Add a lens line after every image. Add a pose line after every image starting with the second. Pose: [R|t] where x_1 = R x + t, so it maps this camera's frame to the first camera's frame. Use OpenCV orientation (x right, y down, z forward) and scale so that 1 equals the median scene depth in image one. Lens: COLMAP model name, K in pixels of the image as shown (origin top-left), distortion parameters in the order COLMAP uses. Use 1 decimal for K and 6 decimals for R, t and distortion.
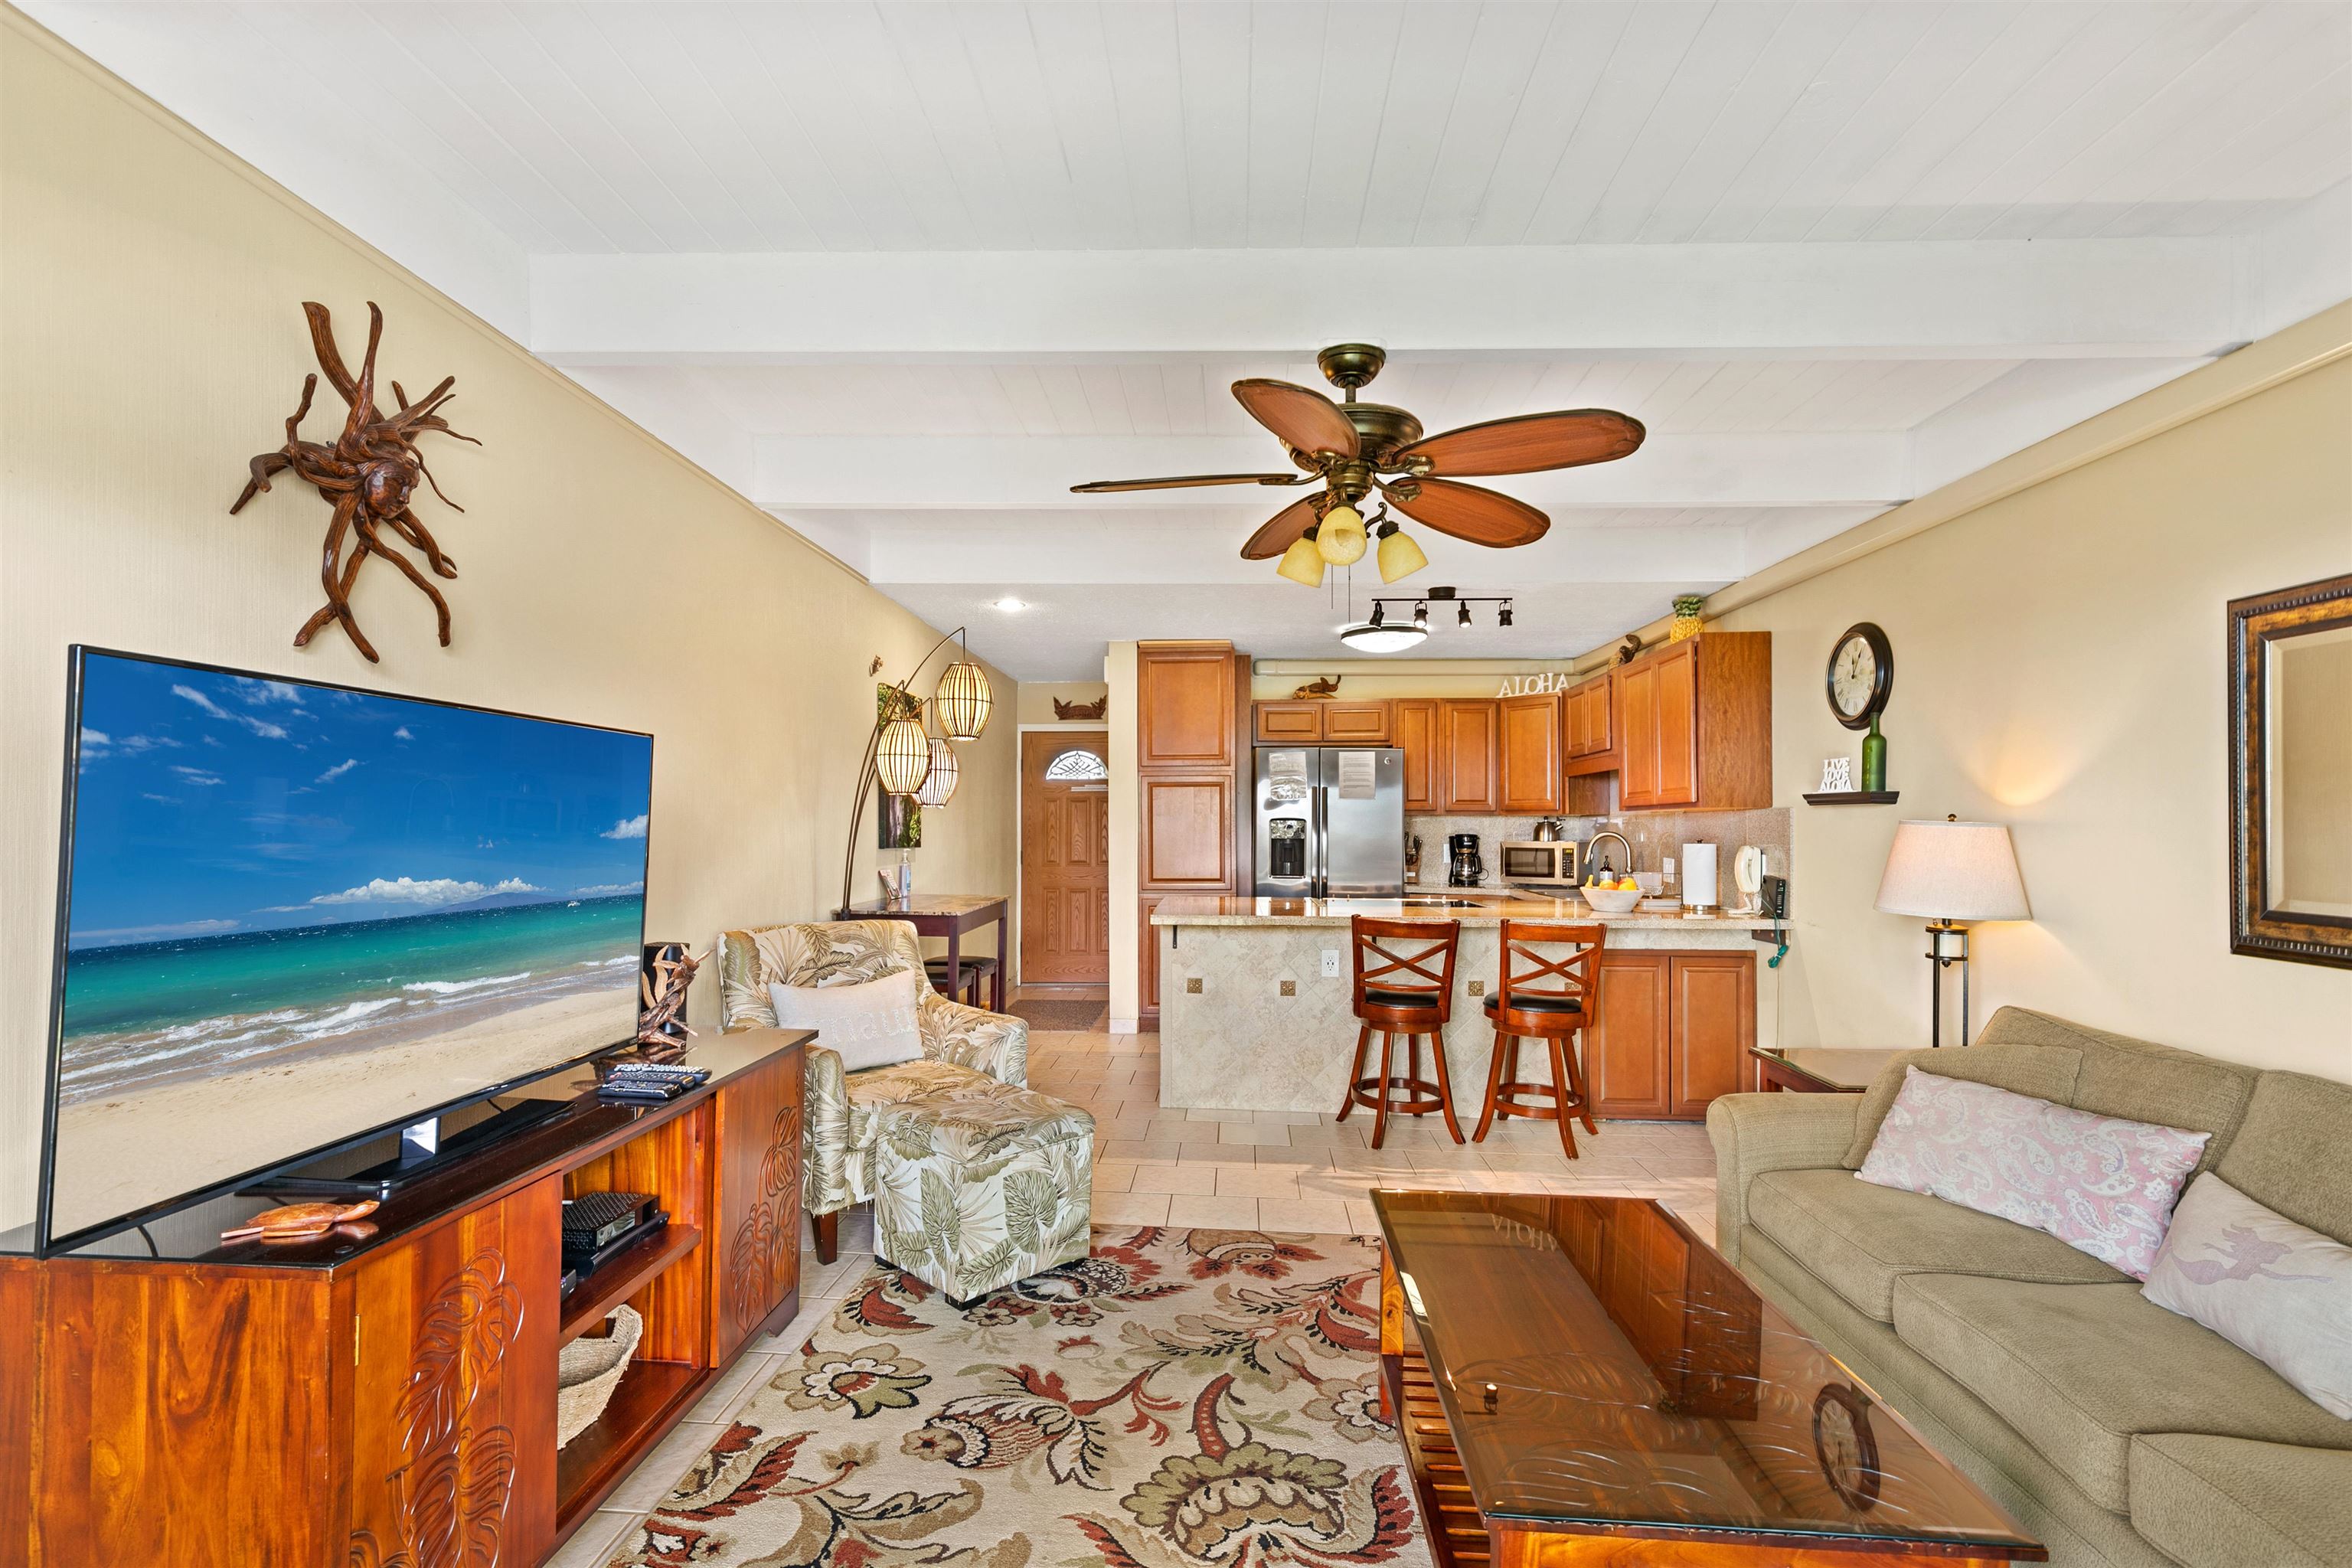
lens RADIAL K [[1072.8, 0, 1179.2], [0, 1072.8, 812.4], [0, 0, 1]] dist [0.013835, -0.001533]
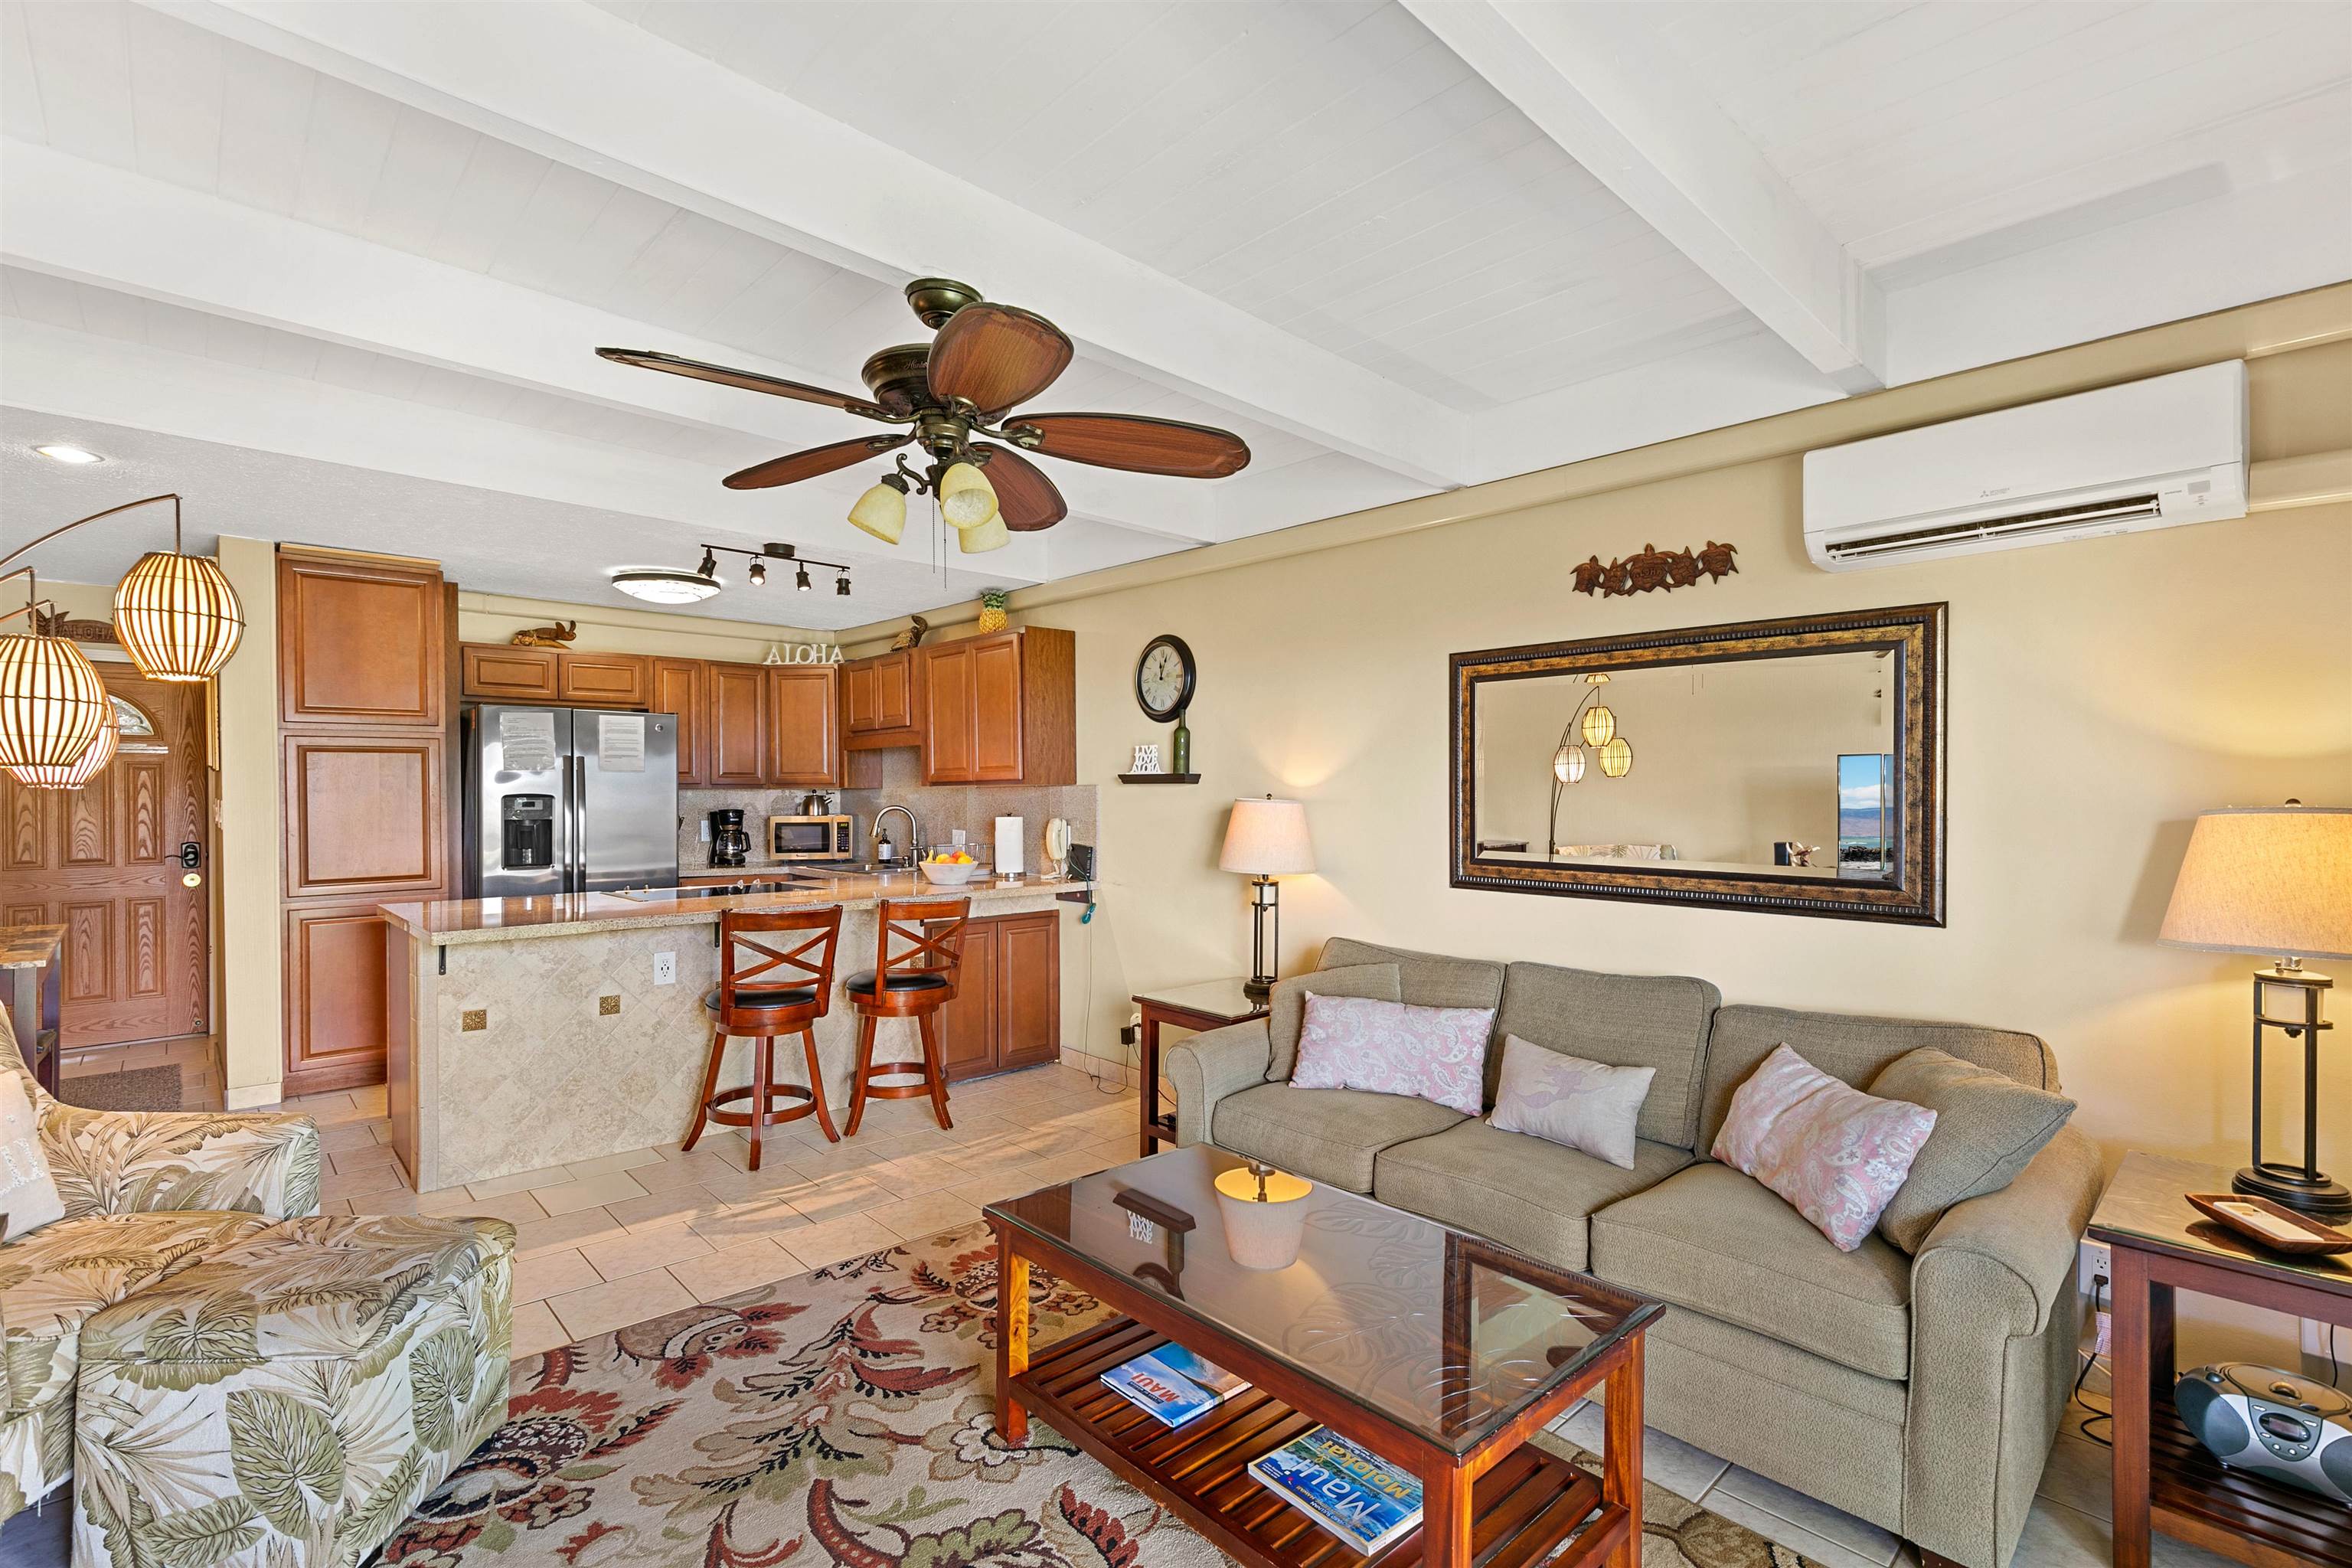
lens RADIAL K [[1072.8, 0, 1171.3], [0, 1072.8, 791.5], [0, 0, 1]] dist [0.013835, -0.001533]
pose [[0.697096, -0.005752, 0.716954, -0.208726], [-0.003165, 0.999933, 0.011099, -0.010515], [-0.716970, -0.010006, 0.697032, 0.134823]]
